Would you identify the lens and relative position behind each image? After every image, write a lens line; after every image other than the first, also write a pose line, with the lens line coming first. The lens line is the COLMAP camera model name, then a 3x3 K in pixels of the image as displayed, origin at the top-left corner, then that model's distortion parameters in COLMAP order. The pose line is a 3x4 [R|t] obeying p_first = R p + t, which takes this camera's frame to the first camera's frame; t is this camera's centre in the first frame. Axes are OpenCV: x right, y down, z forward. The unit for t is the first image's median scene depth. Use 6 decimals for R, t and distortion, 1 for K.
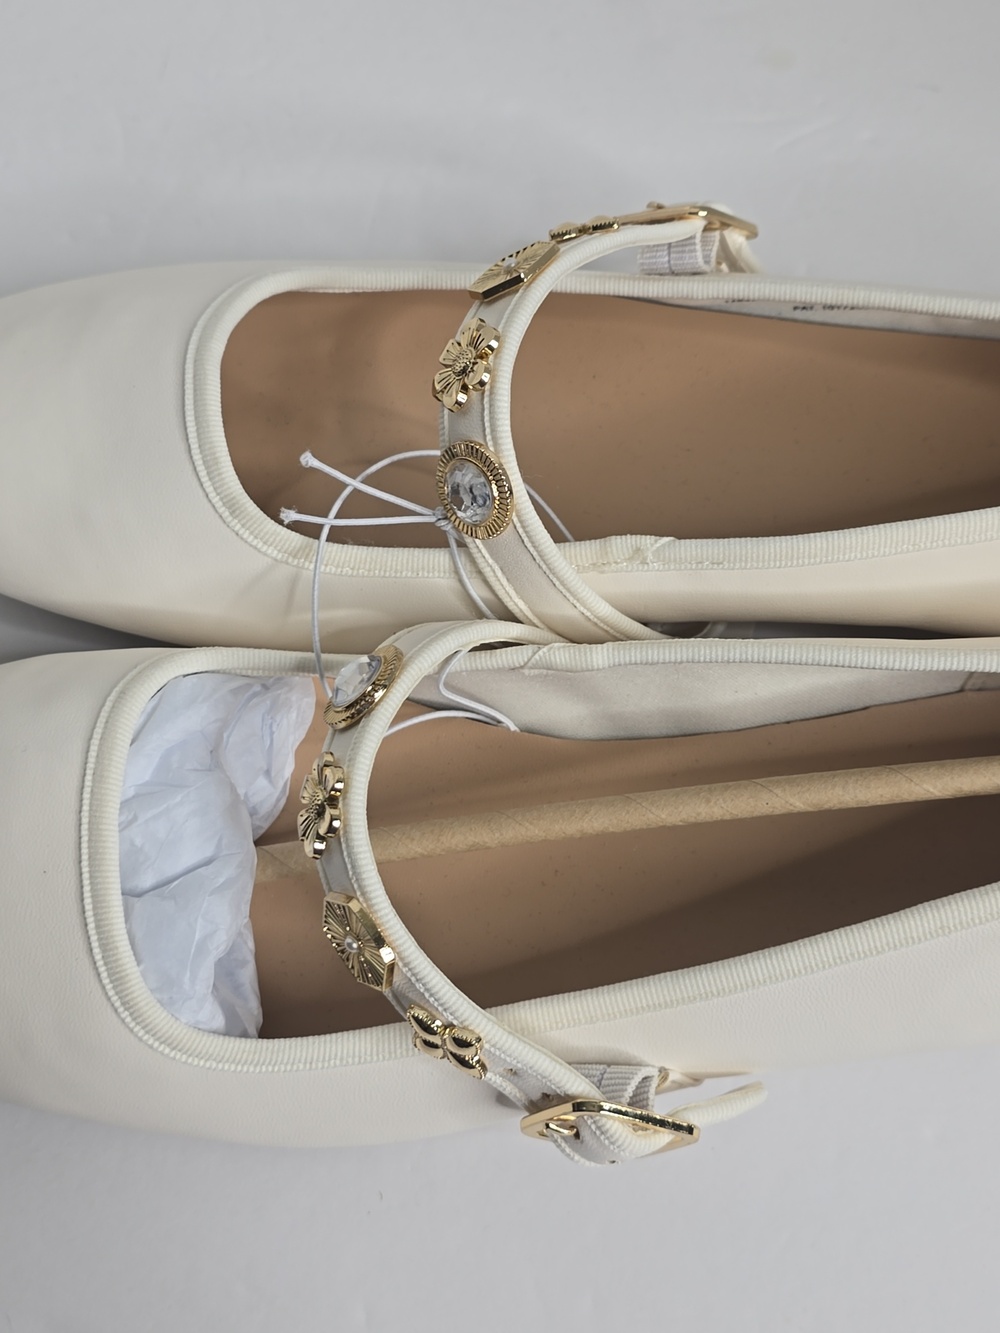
lens RADIAL K [[1402.5, 0, 475.0], [0, 1402.5, 690.8], [0, 0, 1]] dist [-0.025520, 0.000000]
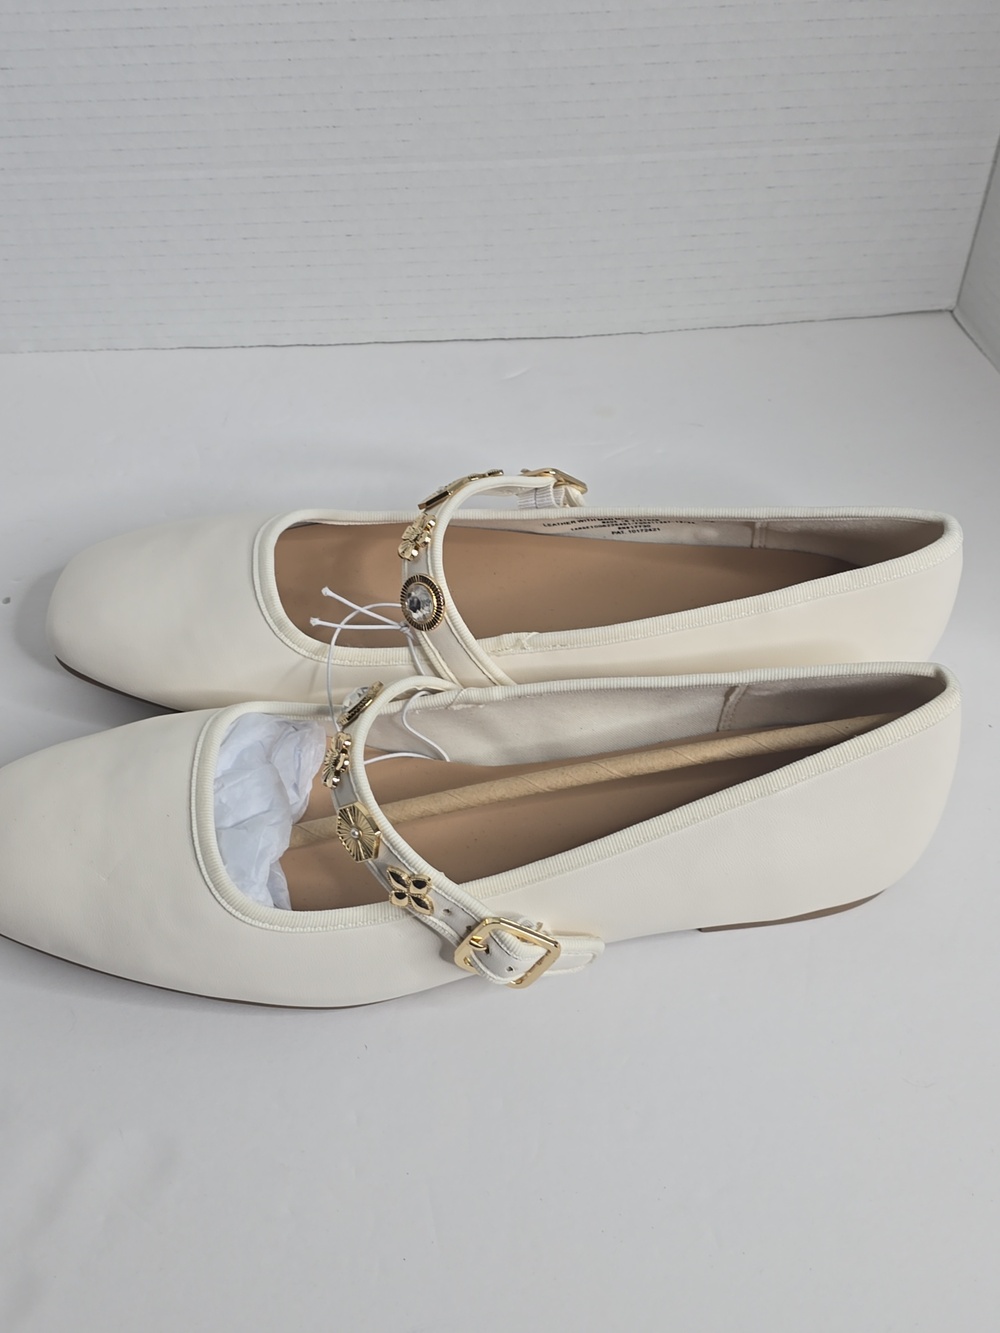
lens RADIAL K [[1402.5, 0, 501.0], [0, 1402.5, 665.4], [0, 0, 1]] dist [-0.025520, 0.000000]
pose [[0.998235, -0.010665, 0.058429, -0.005954], [0.028410, 0.949646, -0.312033, 0.473560], [-0.052159, 0.313142, 0.948273, -0.637275]]
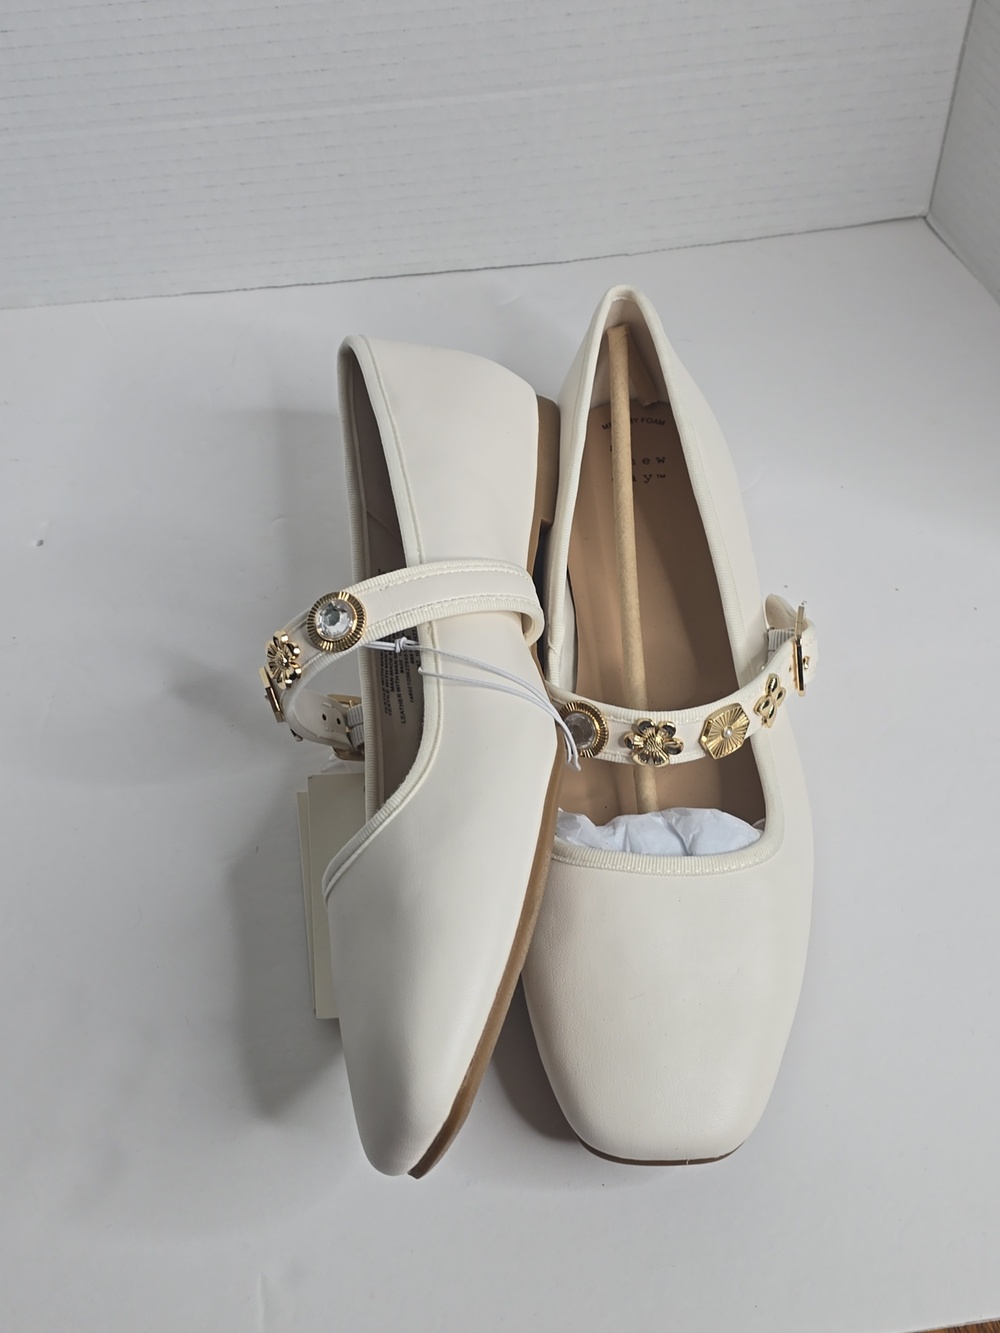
lens RADIAL K [[1402.5, 0, 500.8], [0, 1402.5, 665.3], [0, 0, 1]] dist [-0.025520, 0.000000]
pose [[0.996099, -0.068110, 0.056103, -0.025870], [0.080872, 0.958999, -0.271626, 0.529864], [-0.035302, 0.275104, 0.960766, -0.710606]]
